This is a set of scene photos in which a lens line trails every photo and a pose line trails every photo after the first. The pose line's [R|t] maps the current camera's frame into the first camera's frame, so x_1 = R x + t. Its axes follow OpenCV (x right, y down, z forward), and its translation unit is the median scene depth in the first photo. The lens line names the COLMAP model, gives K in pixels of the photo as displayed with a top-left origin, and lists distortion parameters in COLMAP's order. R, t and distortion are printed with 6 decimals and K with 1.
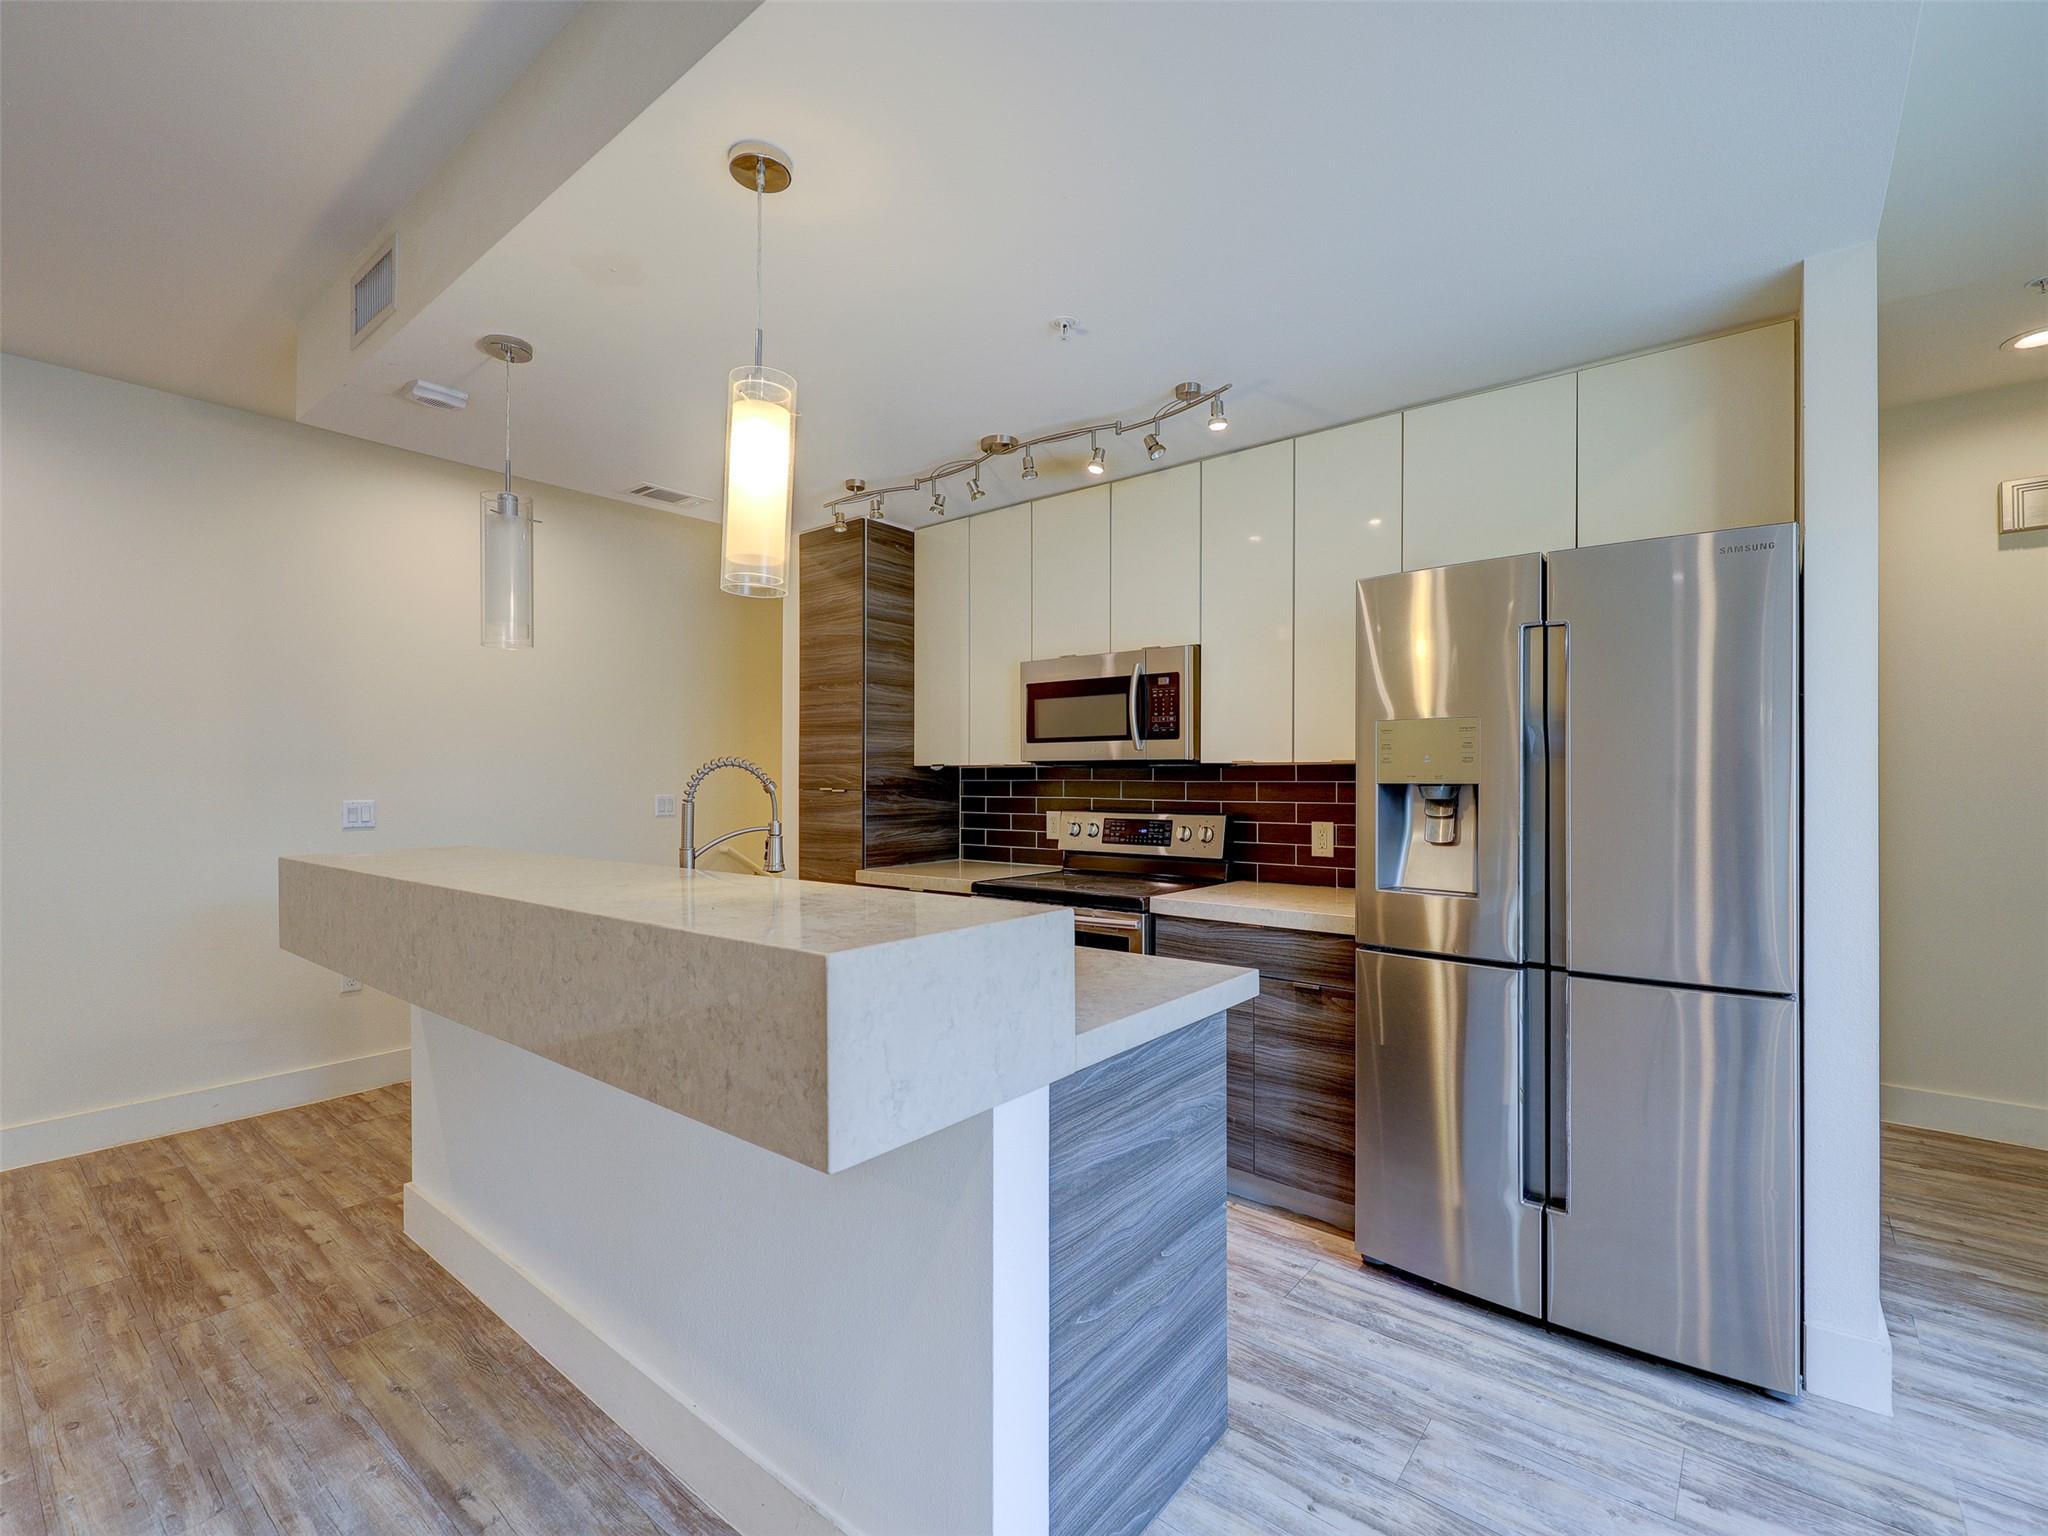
lens RADIAL K [[924.3, 0, 1022.2], [0, 924.3, 774.2], [0, 0, 1]] dist [0.002175, -0.000310]
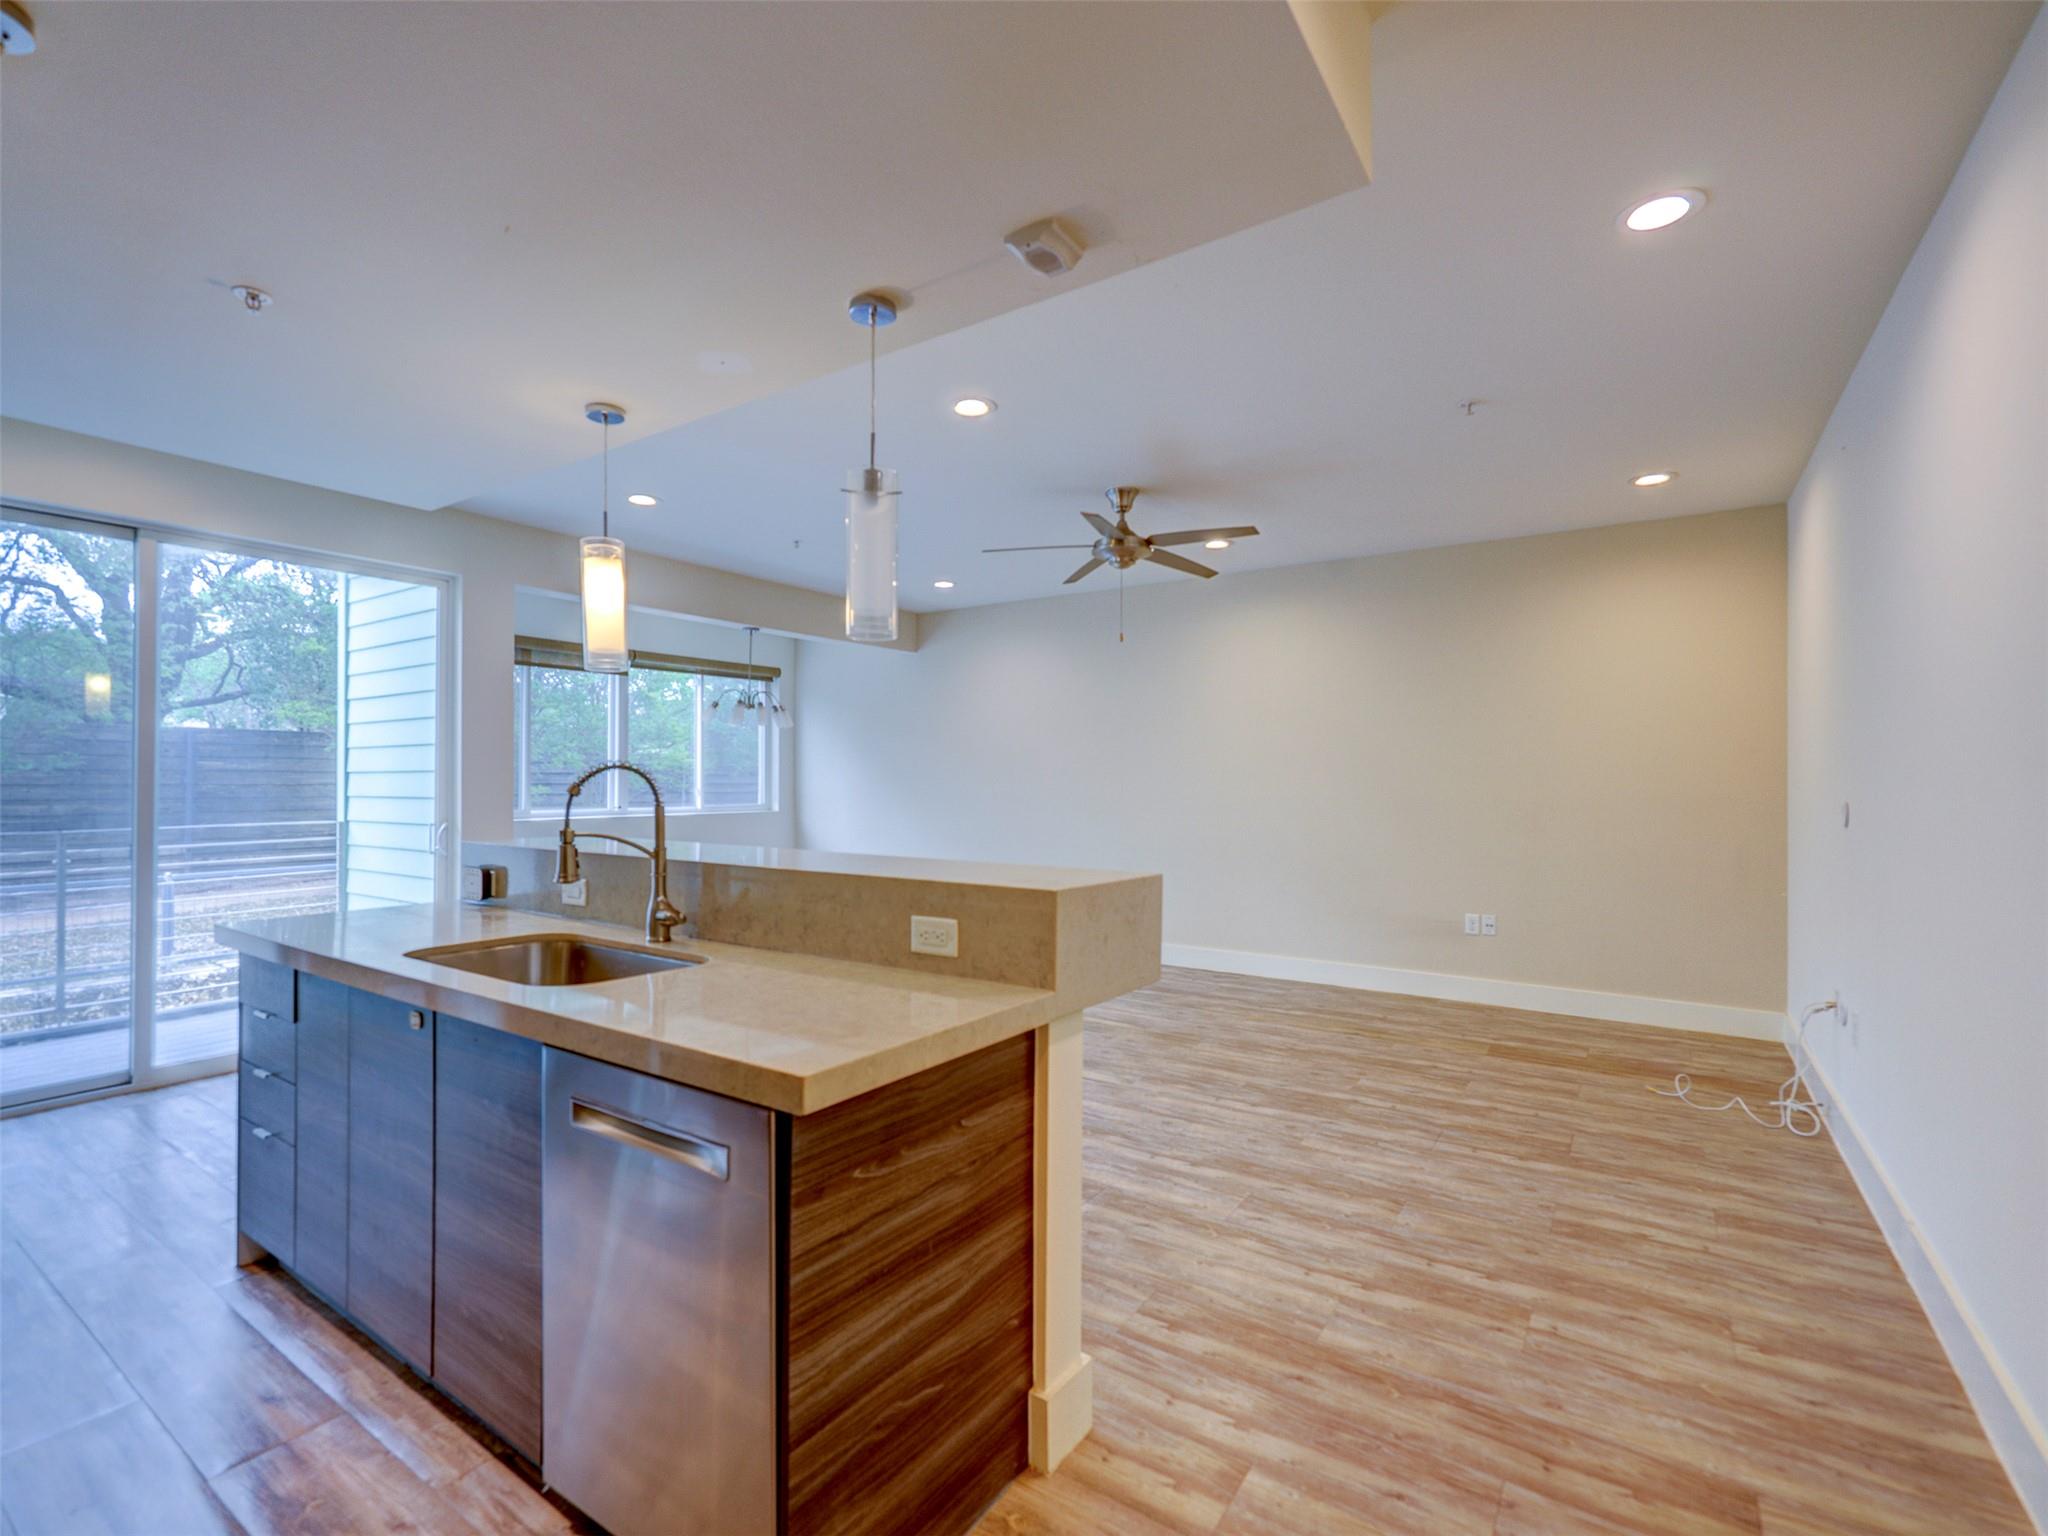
lens RADIAL K [[925.8, 0, 1024.7], [0, 925.8, 777.6], [0, 0, 1]] dist [0.001115, 0.000370]
pose [[-0.995315, -0.003331, -0.096624, -0.452883], [-0.002582, 0.999966, -0.007875, 0.004802], [0.096647, -0.007589, -0.995290, 1.409533]]
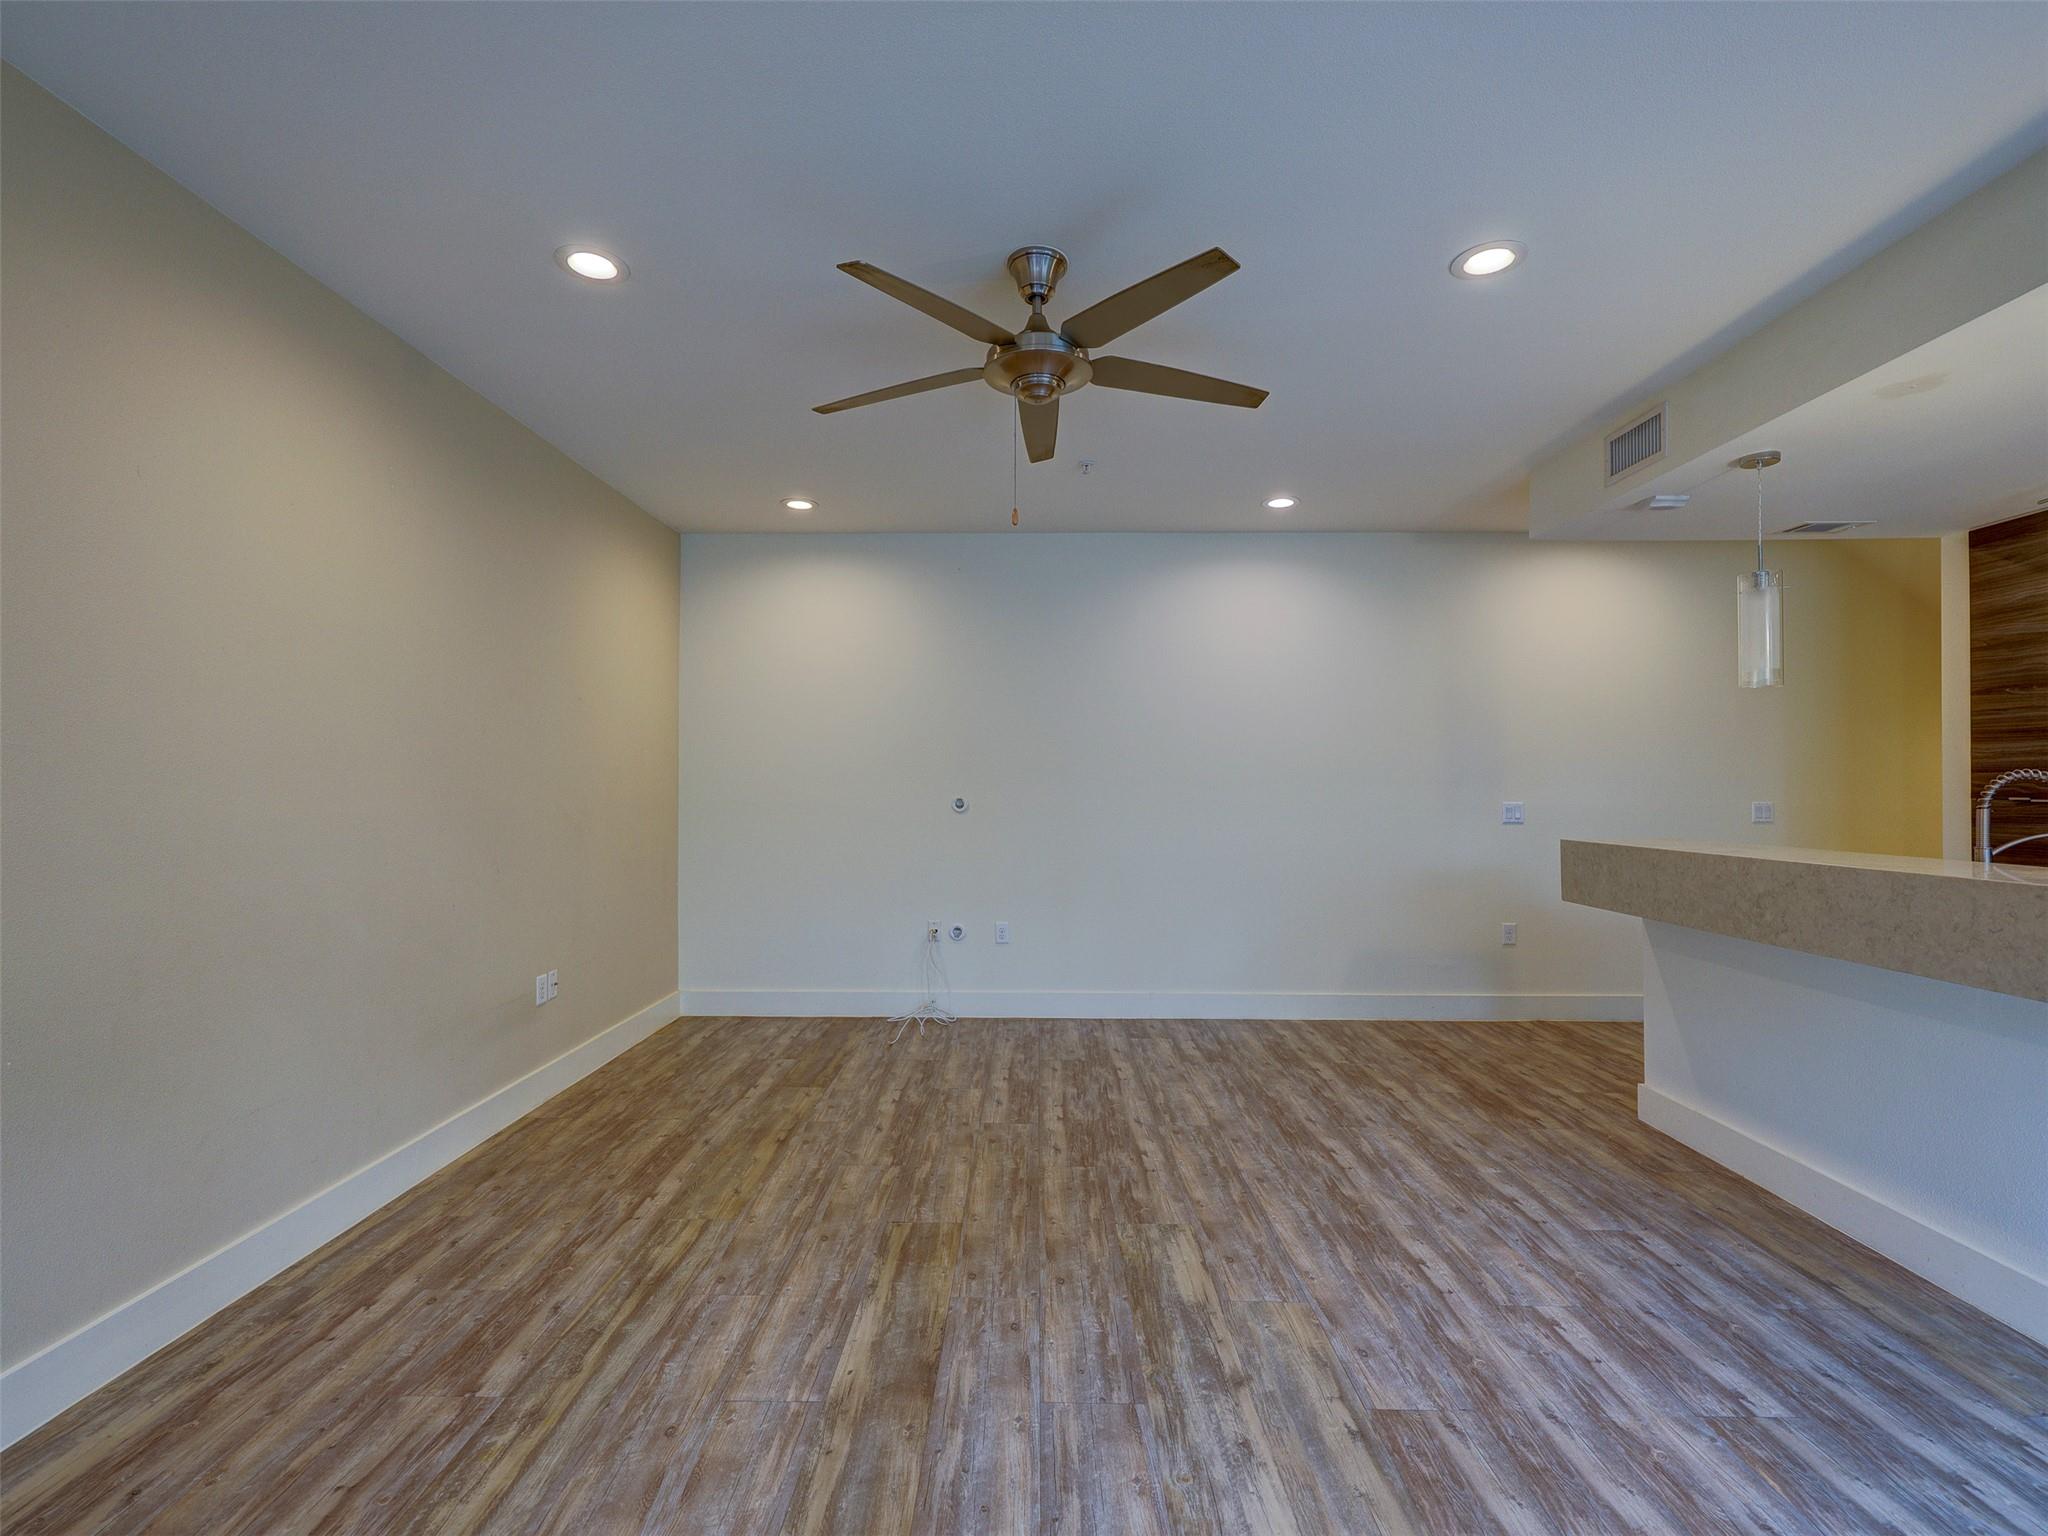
lens RADIAL K [[924.3, 0, 1022.2], [0, 924.3, 774.2], [0, 0, 1]] dist [0.002175, -0.000310]
pose [[0.621732, -0.007128, -0.783197, -0.132159], [0.002293, 0.999971, -0.007280, -0.005113], [0.783227, 0.002730, 0.621730, -0.466024]]
